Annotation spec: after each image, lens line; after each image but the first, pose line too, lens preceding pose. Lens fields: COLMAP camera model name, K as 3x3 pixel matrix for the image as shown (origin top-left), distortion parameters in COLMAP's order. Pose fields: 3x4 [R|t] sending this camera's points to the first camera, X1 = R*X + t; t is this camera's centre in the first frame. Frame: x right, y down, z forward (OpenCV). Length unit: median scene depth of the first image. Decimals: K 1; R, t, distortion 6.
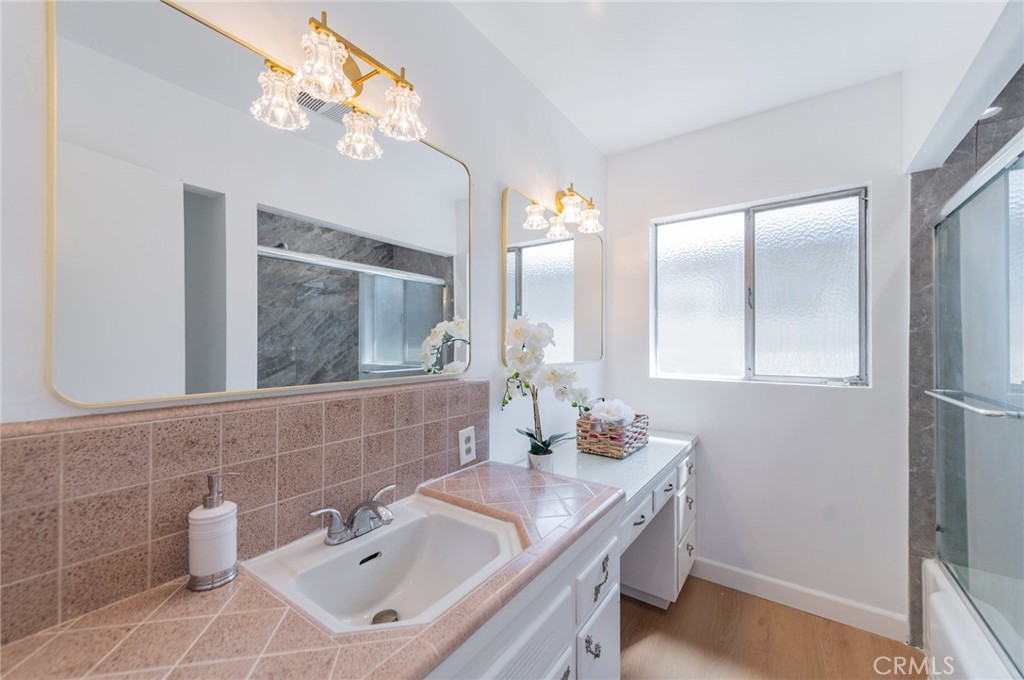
lens RADIAL K [[402.6, 0, 512.9], [0, 402.6, 342.1], [0, 0, 1]] dist [0.010534, -0.001482]
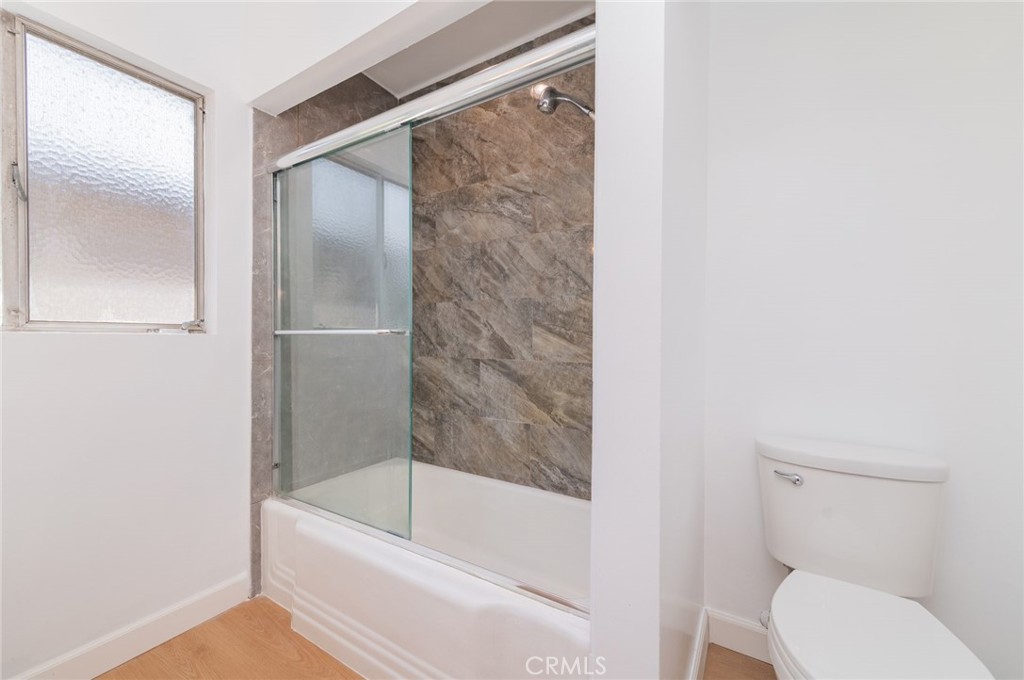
lens RADIAL K [[402.6, 0, 512.0], [0, 402.6, 342.3], [0, 0, 1]] dist [0.010534, -0.001482]
pose [[-0.063031, -0.011047, 0.997950, -0.015480], [-0.011599, 0.999879, 0.010336, 0.120440], [-0.997944, -0.010923, -0.063151, 0.448374]]
